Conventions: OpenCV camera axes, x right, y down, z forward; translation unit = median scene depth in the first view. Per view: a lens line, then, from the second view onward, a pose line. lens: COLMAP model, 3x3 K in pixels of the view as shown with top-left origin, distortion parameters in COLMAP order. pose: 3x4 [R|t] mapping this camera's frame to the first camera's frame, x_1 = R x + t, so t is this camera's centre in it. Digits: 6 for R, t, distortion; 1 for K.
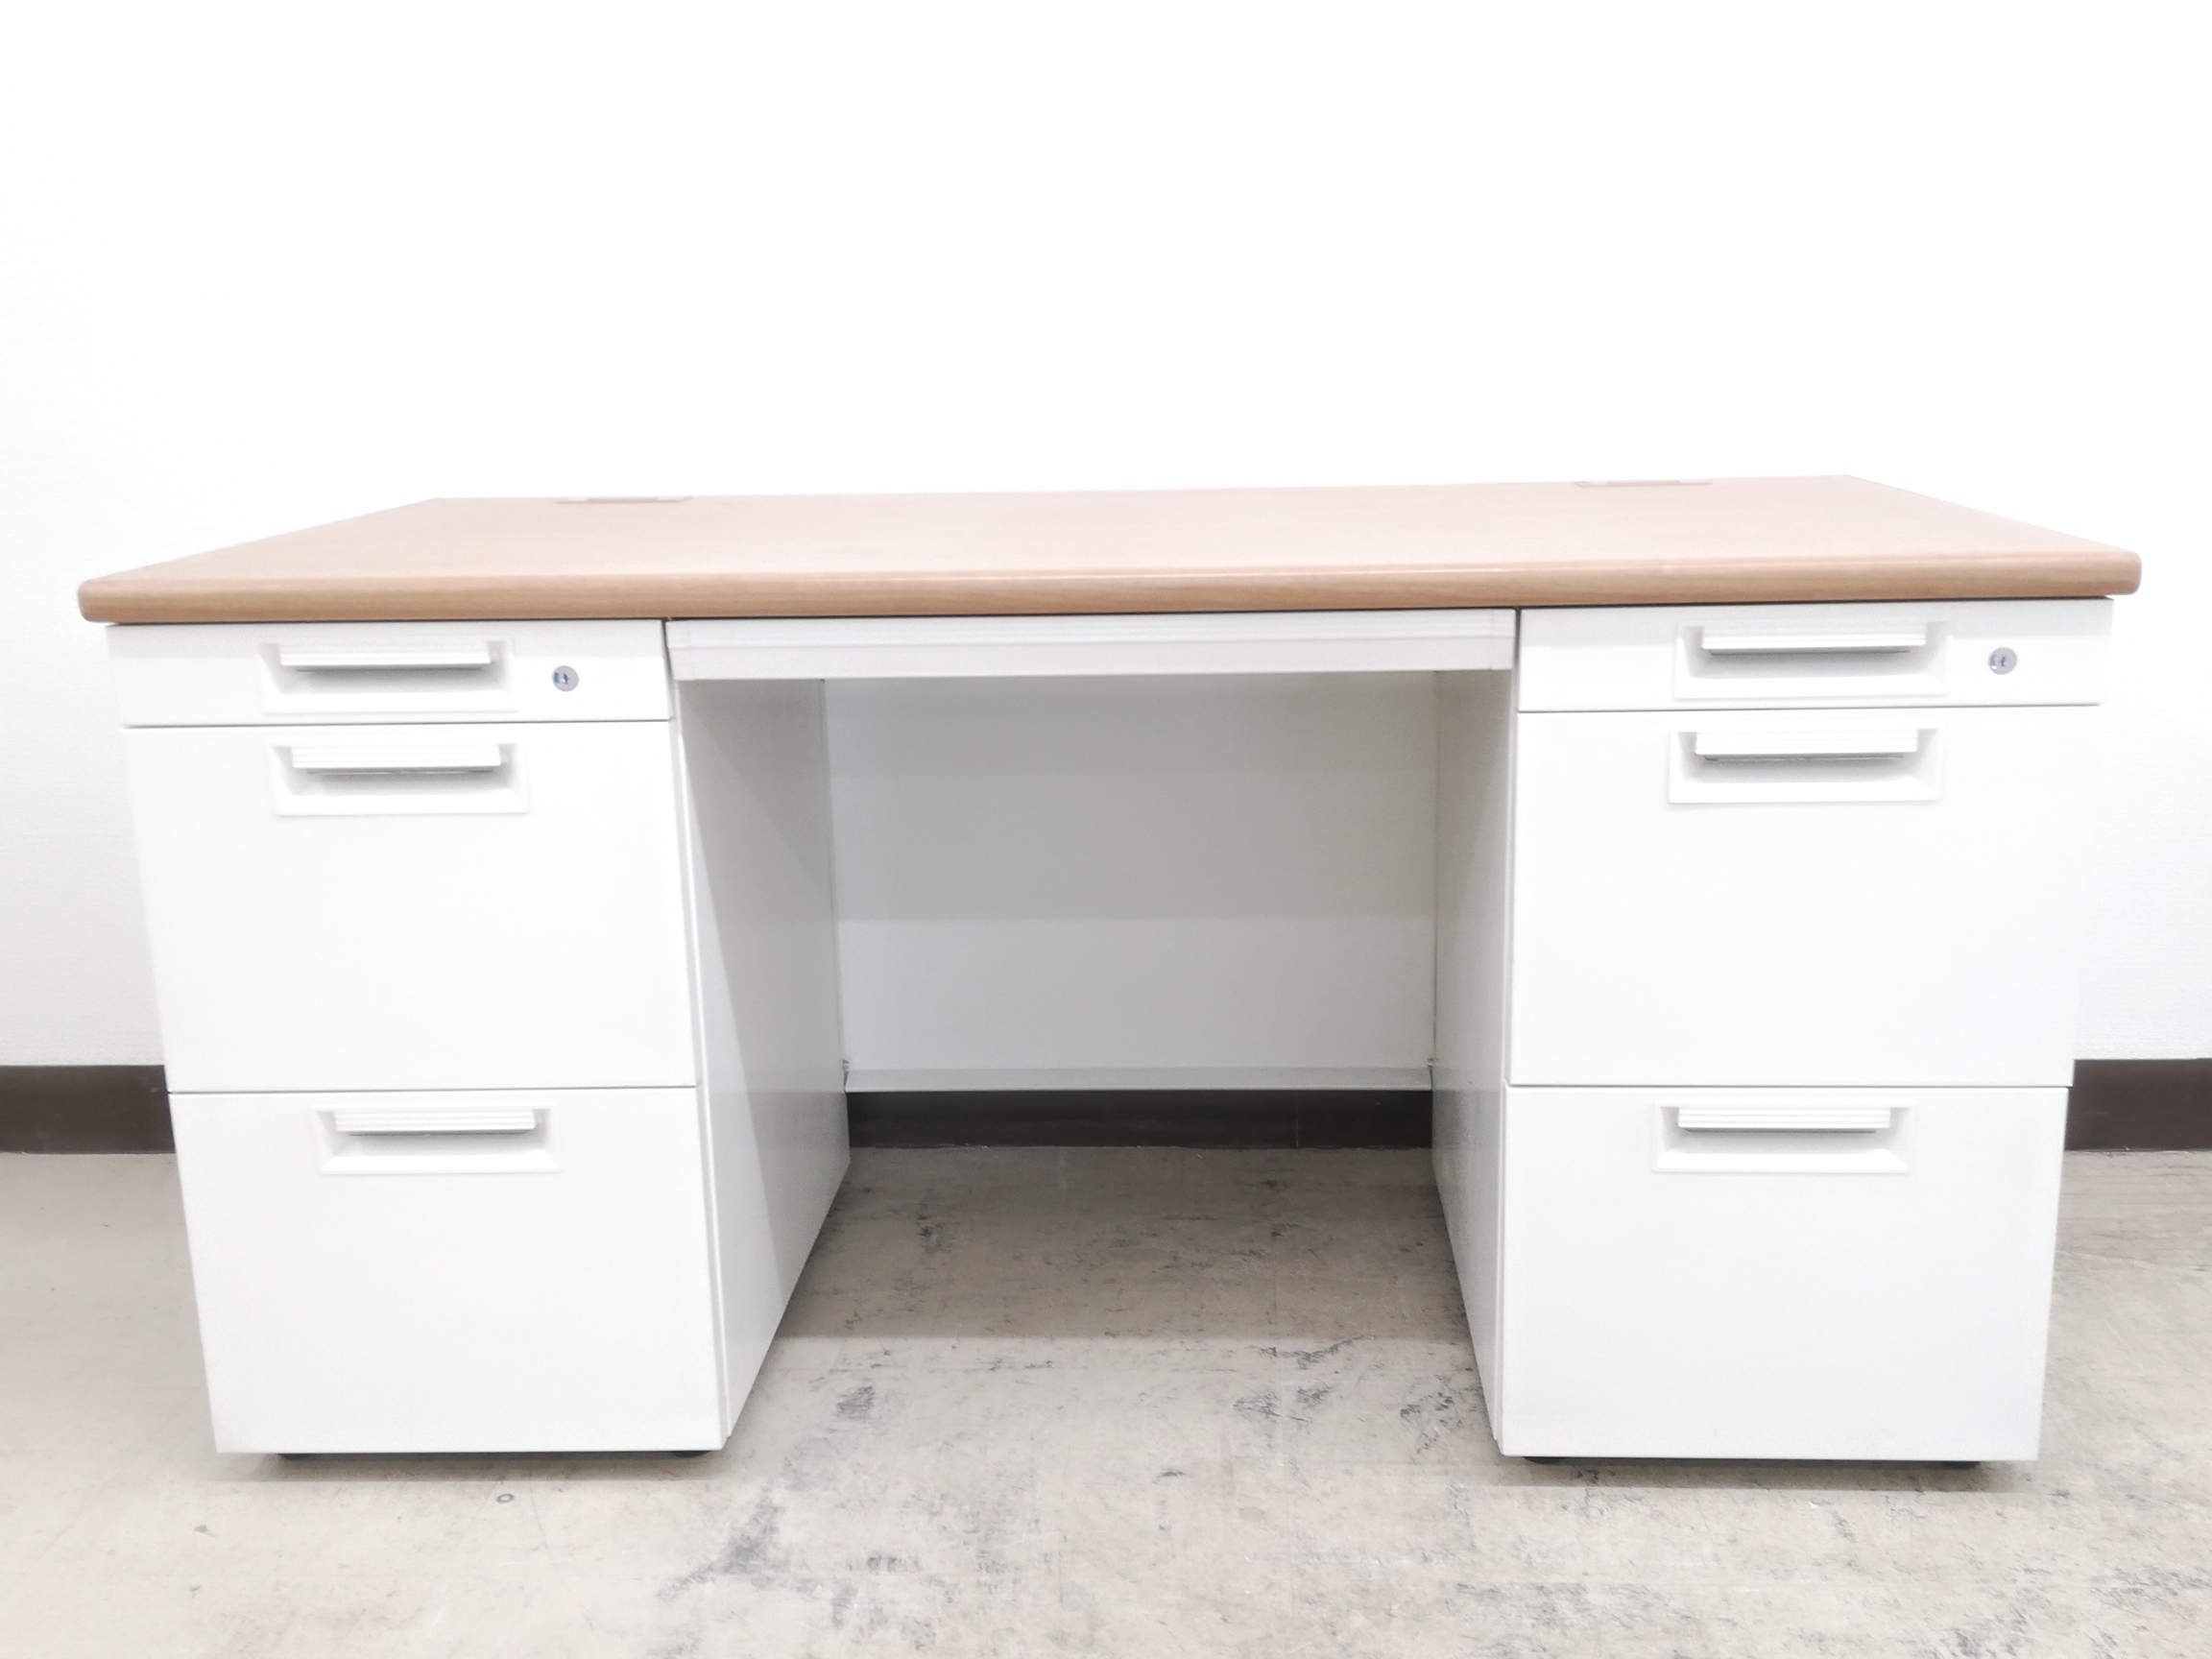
lens RADIAL K [[2103.0, 0, 1115.4], [0, 2103.0, 836.8], [0, 0, 1]] dist [0.070024, -0.119556]
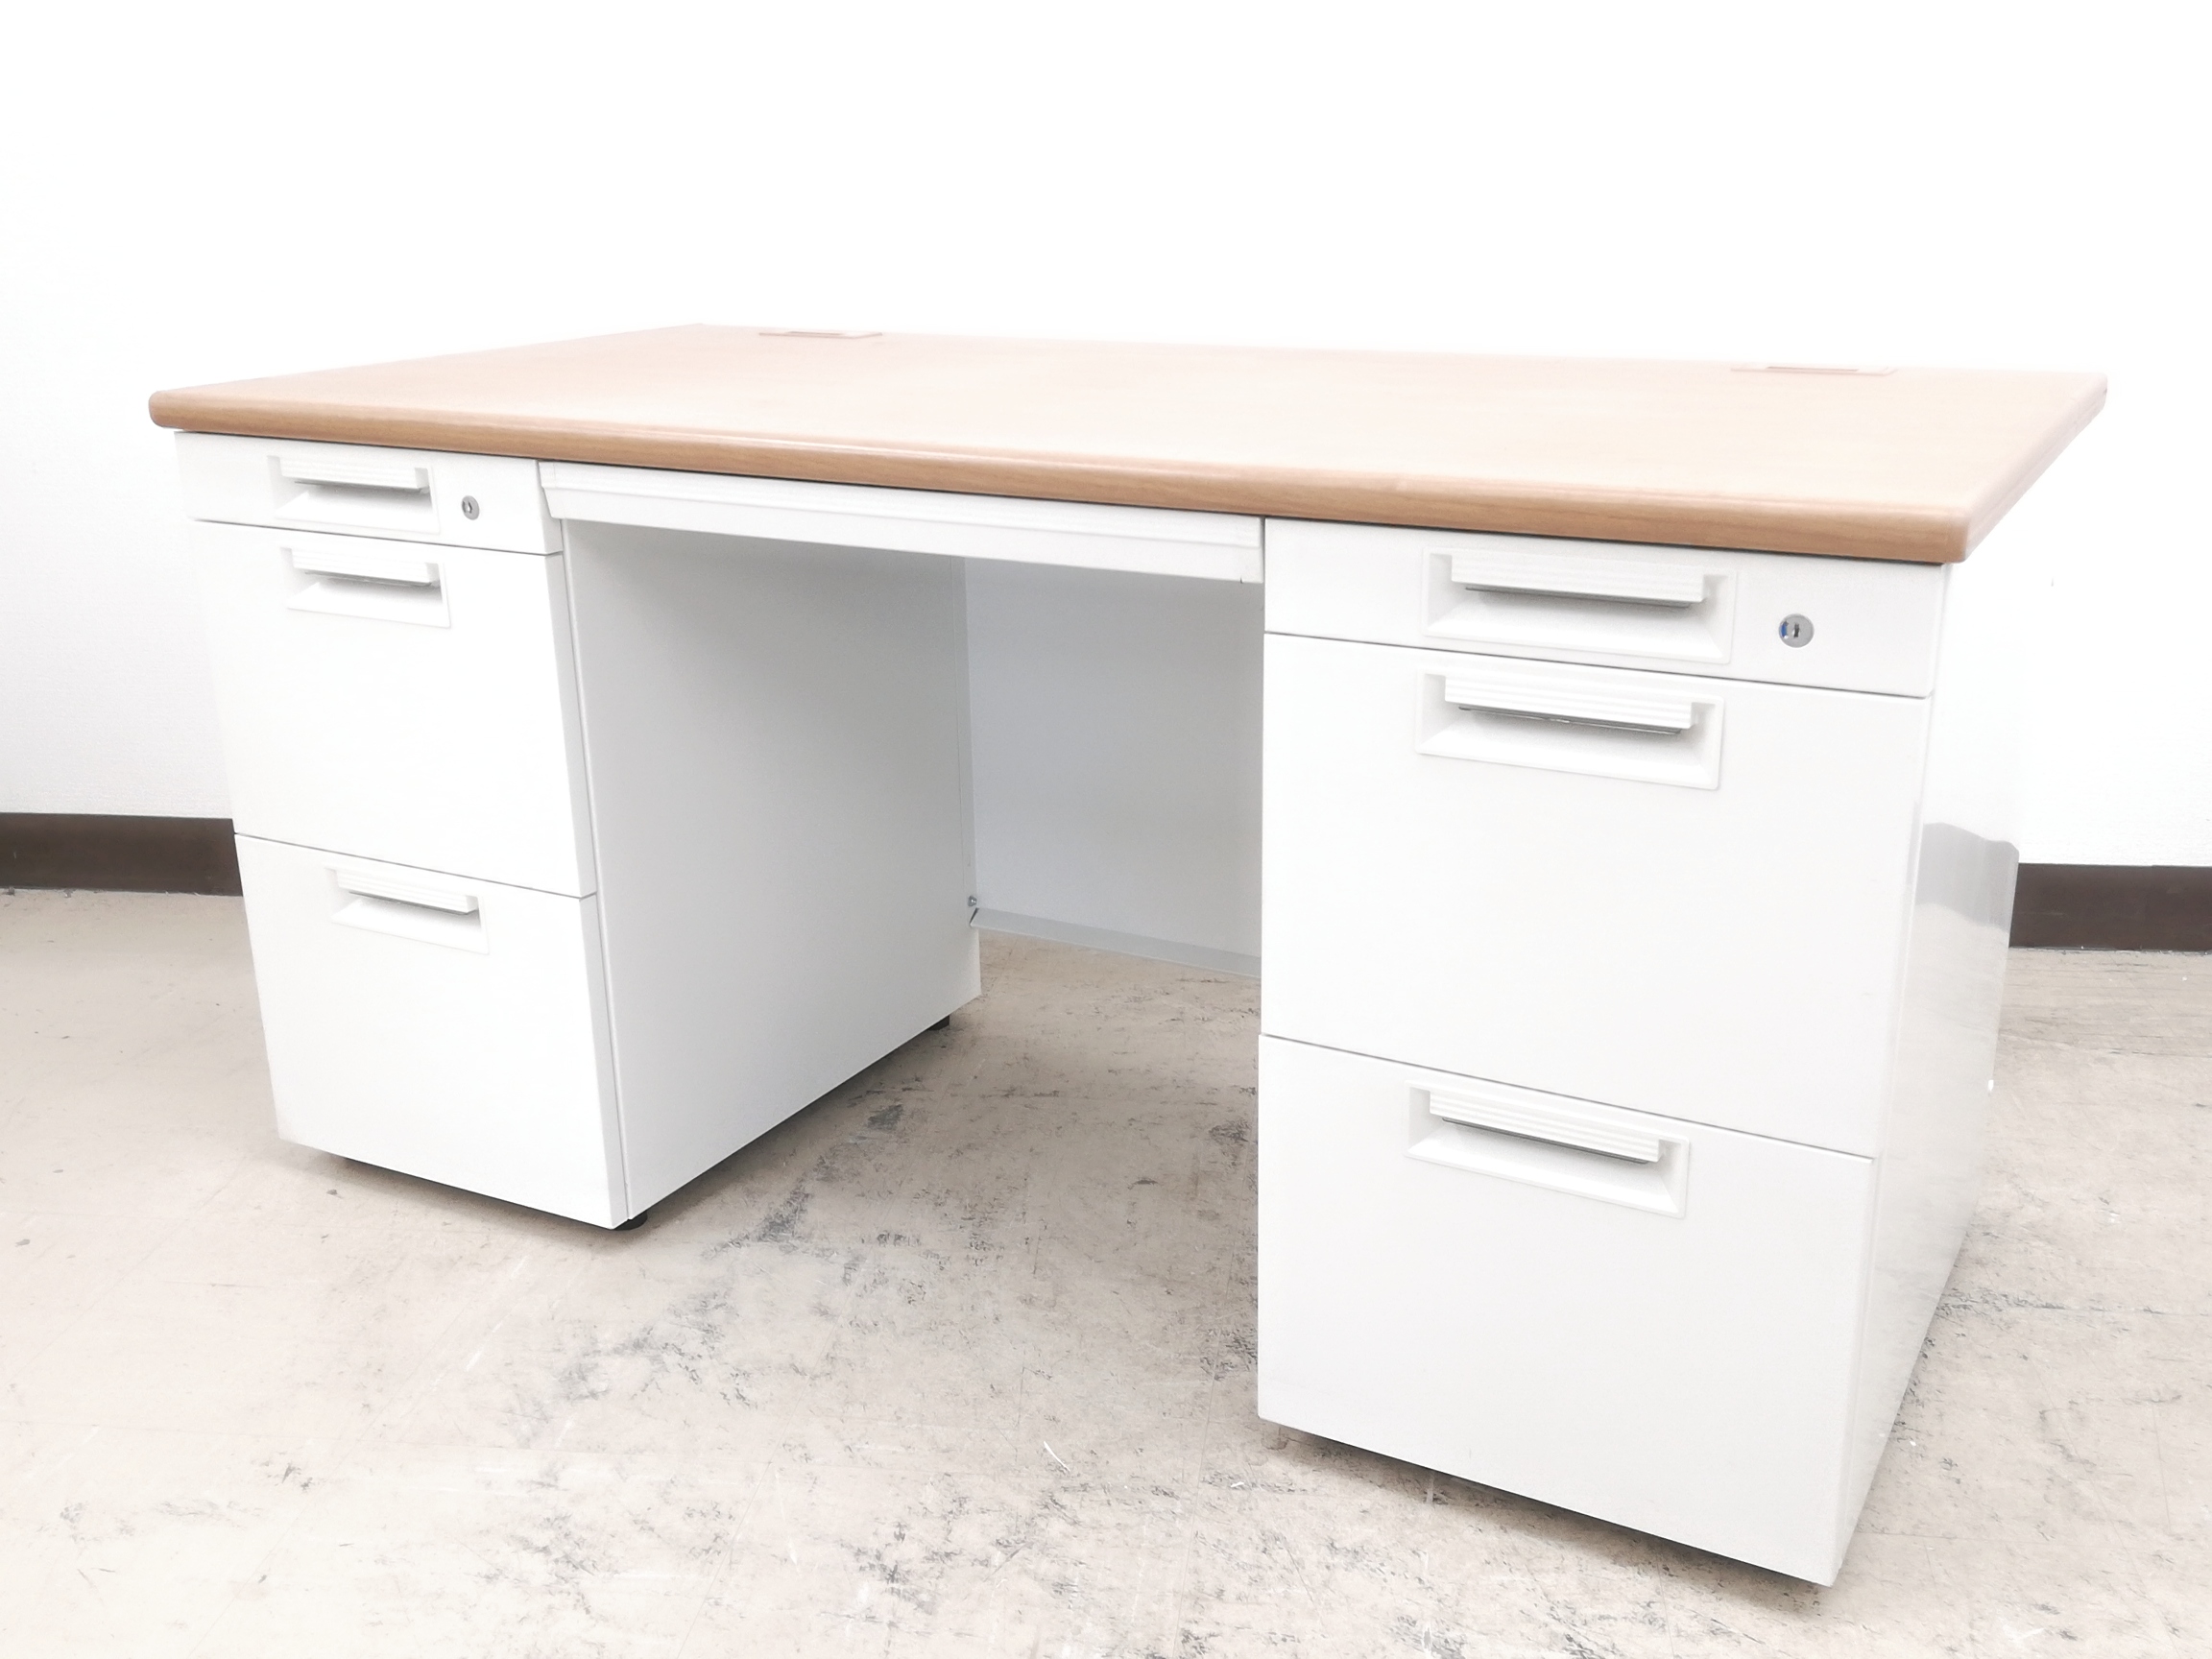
lens RADIAL K [[2111.0, 0, 1119.0], [0, 2111.0, 821.1], [0, 0, 1]] dist [0.086631, -0.153680]
pose [[0.996885, 0.028183, -0.073658, 0.096100], [-0.022445, 0.996731, 0.077608, 0.014173], [0.075604, -0.075713, 0.994259, -0.148749]]
